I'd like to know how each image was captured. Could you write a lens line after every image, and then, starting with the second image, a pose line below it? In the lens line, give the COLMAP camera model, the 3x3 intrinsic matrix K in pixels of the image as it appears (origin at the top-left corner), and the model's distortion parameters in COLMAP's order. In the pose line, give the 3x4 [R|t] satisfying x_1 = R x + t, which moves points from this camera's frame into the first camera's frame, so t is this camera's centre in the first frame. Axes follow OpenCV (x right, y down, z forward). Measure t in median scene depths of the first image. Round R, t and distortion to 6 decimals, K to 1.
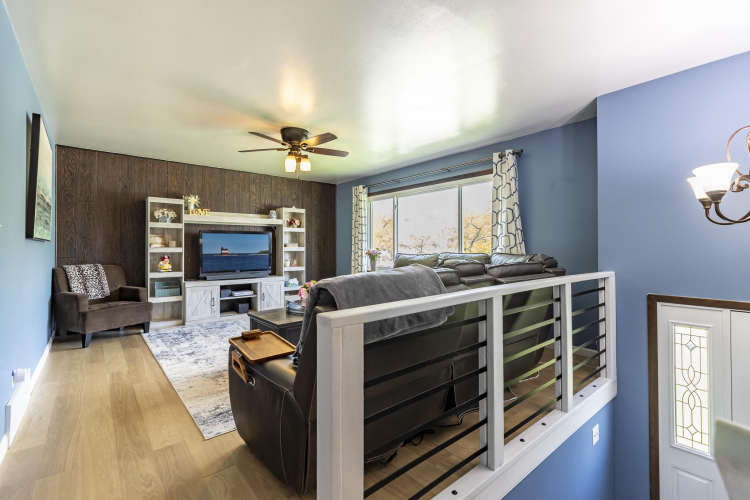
lens RADIAL K [[336.1, 0, 374.7], [0, 336.1, 247.0], [0, 0, 1]] dist [-0.000695, -0.001267]
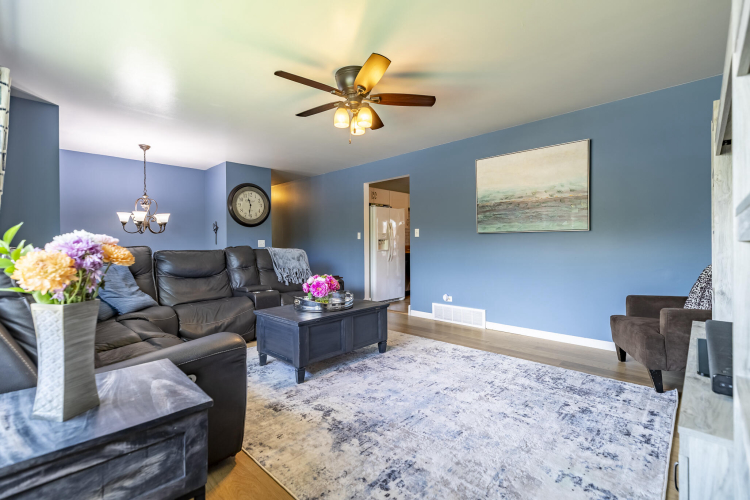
lens RADIAL K [[336.1, 0, 375.1], [0, 336.1, 246.1], [0, 0, 1]] dist [-0.000695, -0.001267]
pose [[-0.994701, 0.000128, -0.102809, -0.155712], [0.000267, 0.999999, -0.001334, 0.020102], [0.102809, -0.001354, -0.994700, 1.329683]]
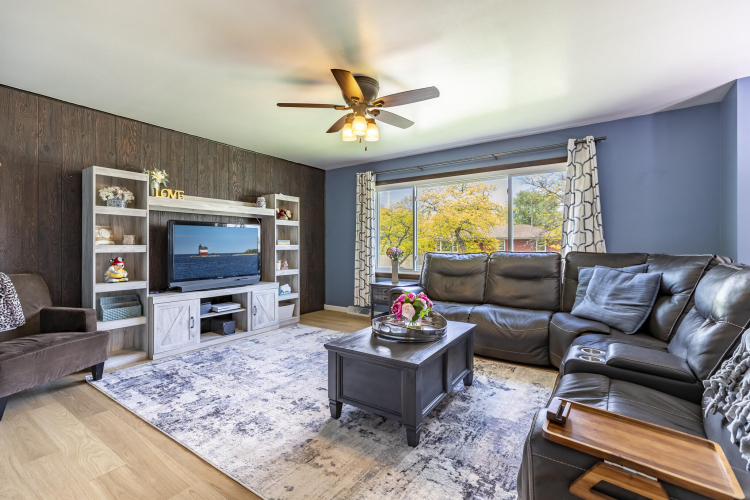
lens RADIAL K [[336.1, 0, 375.3], [0, 336.1, 248.3], [0, 0, 1]] dist [-0.000695, -0.001267]
pose [[0.964706, -0.001242, 0.263327, -0.305160], [-0.001262, 0.999956, 0.009339, 0.000903], [-0.263327, -0.009341, 0.964661, 0.226233]]
